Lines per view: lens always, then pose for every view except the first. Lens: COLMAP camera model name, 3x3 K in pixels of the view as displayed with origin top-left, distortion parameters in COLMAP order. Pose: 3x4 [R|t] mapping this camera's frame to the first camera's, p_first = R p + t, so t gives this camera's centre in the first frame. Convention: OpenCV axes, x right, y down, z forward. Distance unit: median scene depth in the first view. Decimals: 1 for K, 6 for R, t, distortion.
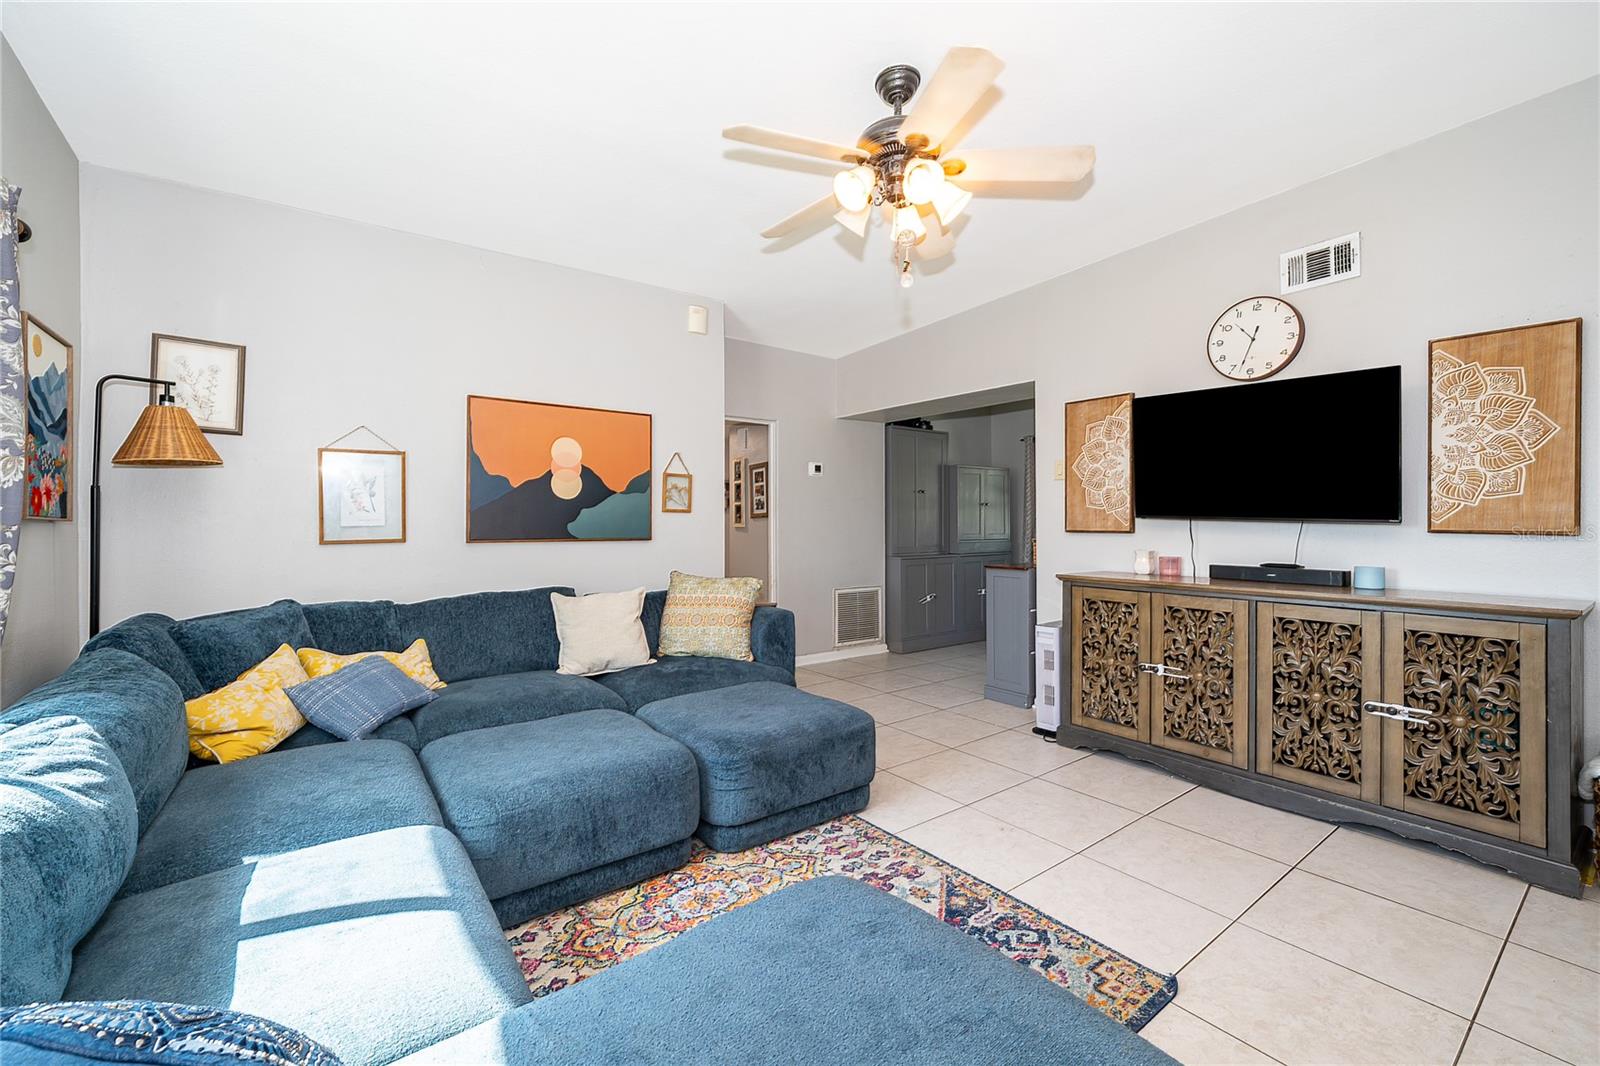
lens RADIAL K [[655.3, 0, 797.1], [0, 655.3, 524.8], [0, 0, 1]] dist [0.000553, 0.000026]
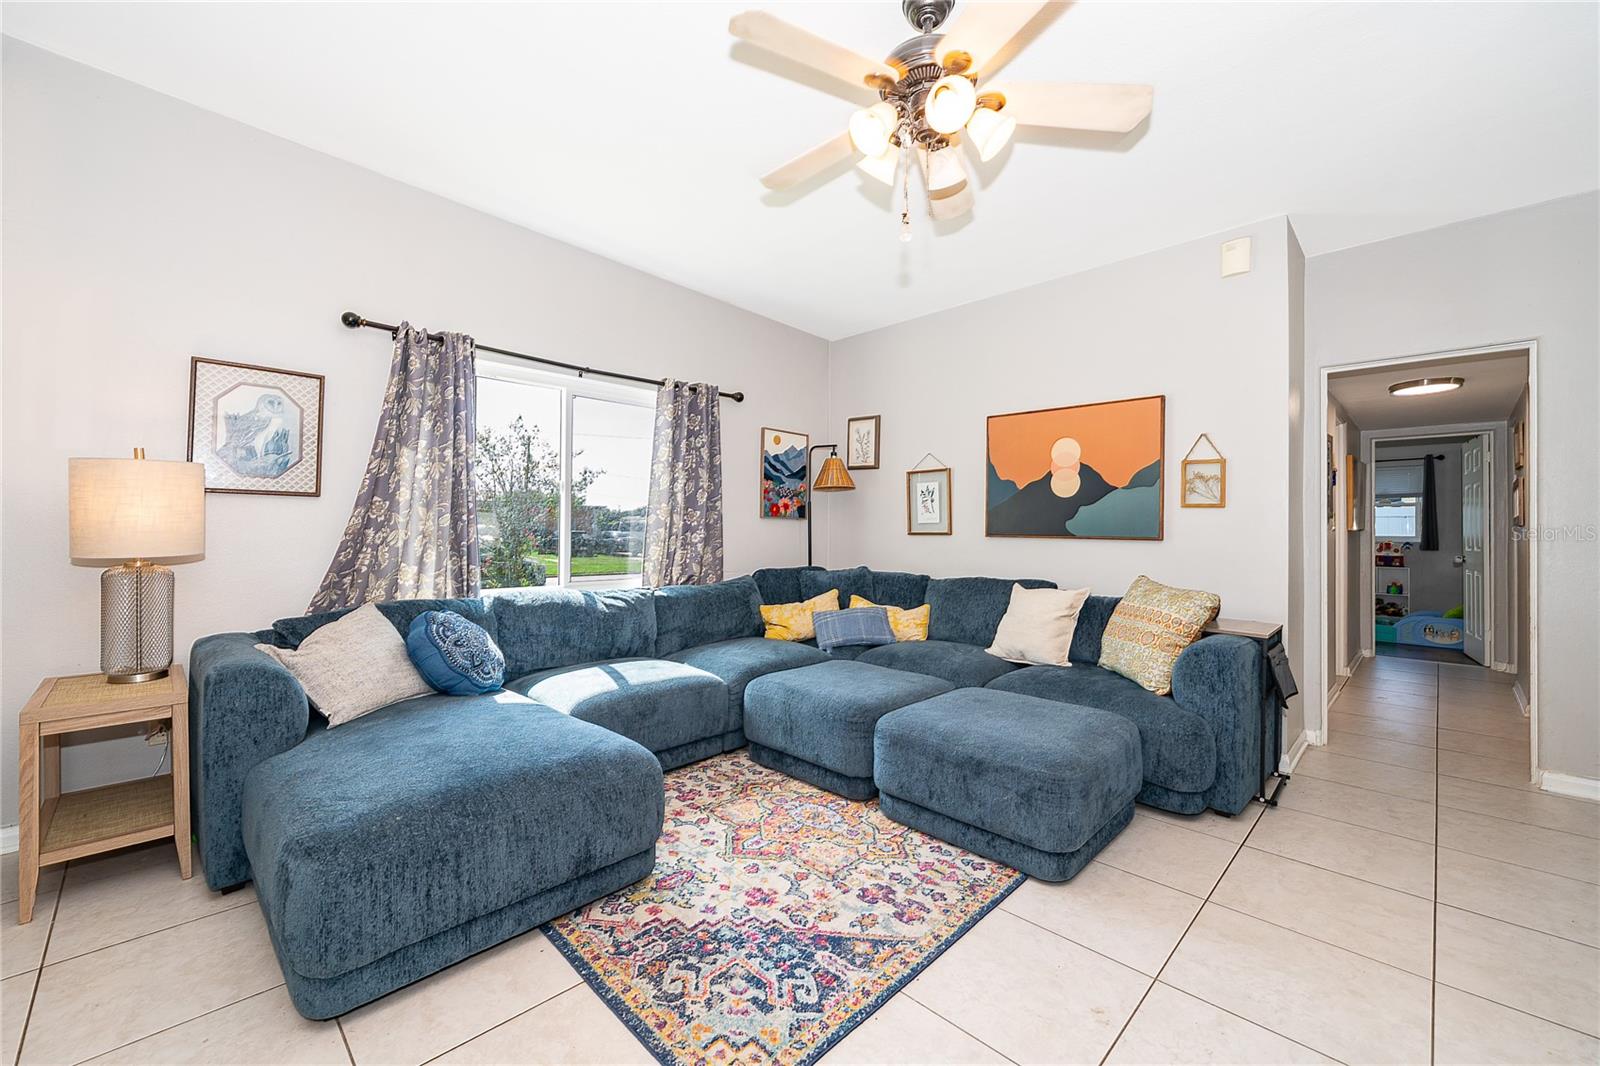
lens RADIAL K [[642.8, 0, 797.5], [0, 642.8, 526.9], [0, 0, 1]] dist [-0.000910, 0.000037]
pose [[0.150101, 0.000588, -0.988671, 0.846779], [-0.011829, 0.999929, -0.001201, 0.019422], [0.988600, 0.011875, 0.150097, 0.621543]]
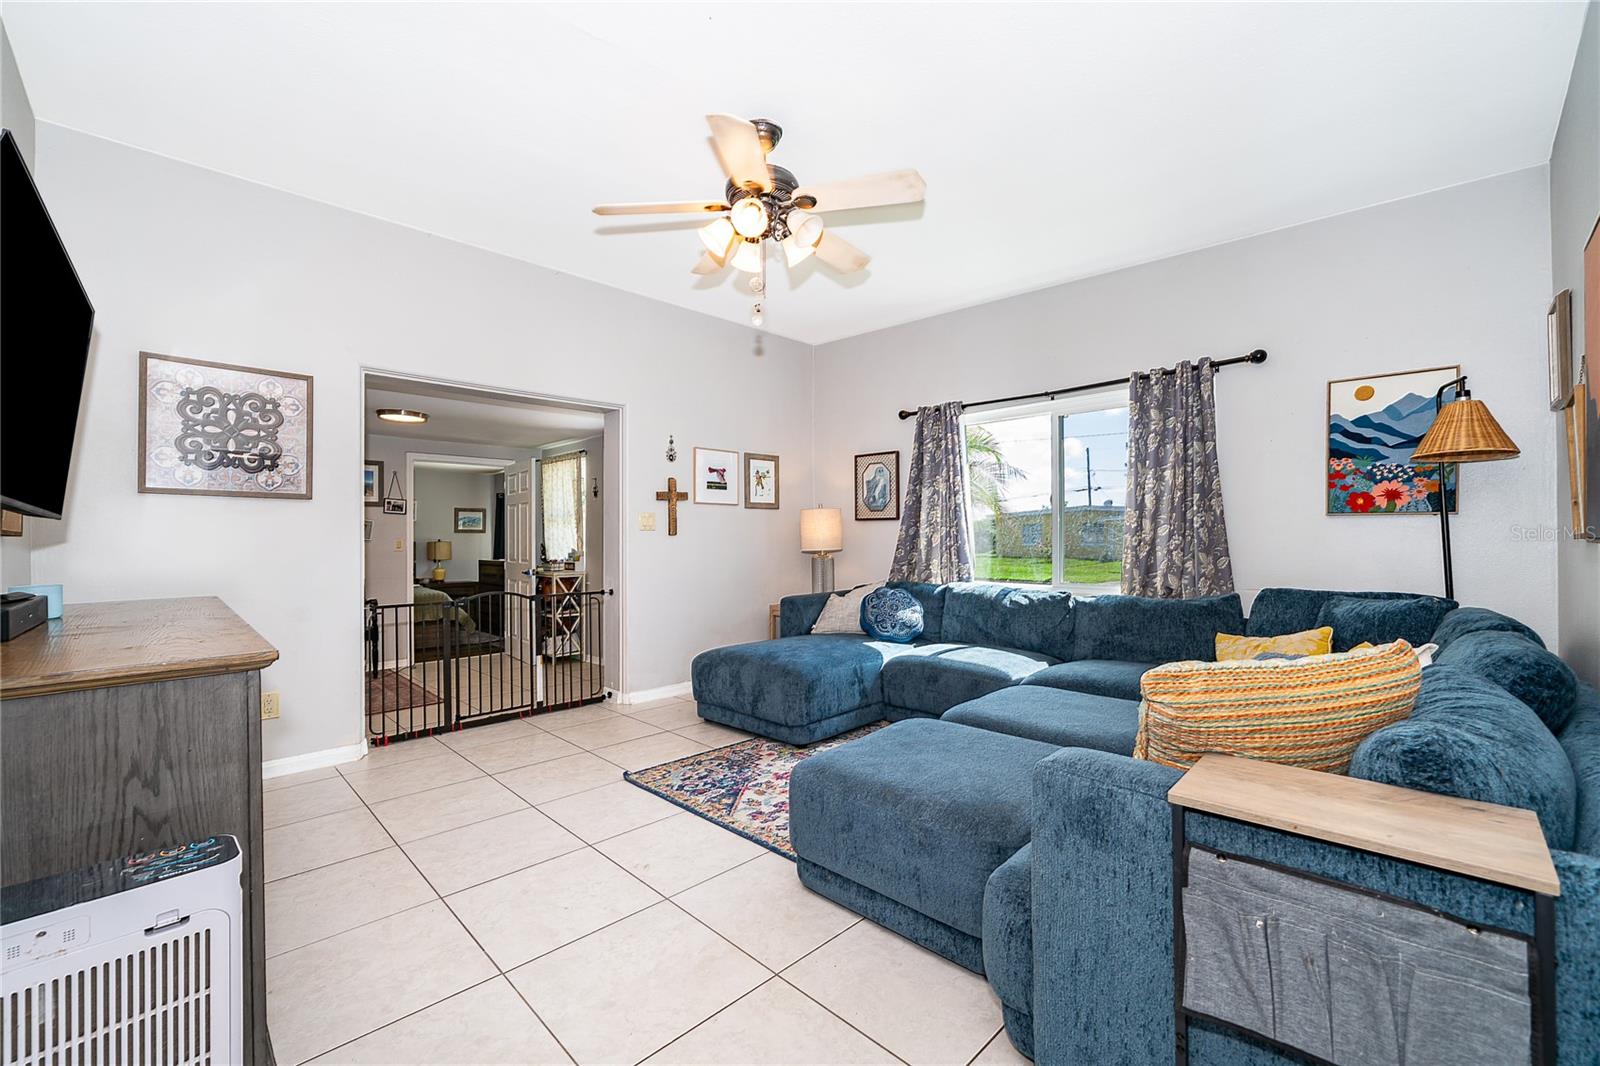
lens RADIAL K [[657.3, 0, 801.5], [0, 657.3, 541.1], [0, 0, 1]] dist [-0.000799, -0.000026]
pose [[-0.988977, 0.009076, -0.147788, 0.229560], [0.008229, 0.999946, 0.006344, 0.025162], [0.147838, 0.005058, -0.988999, 1.870980]]
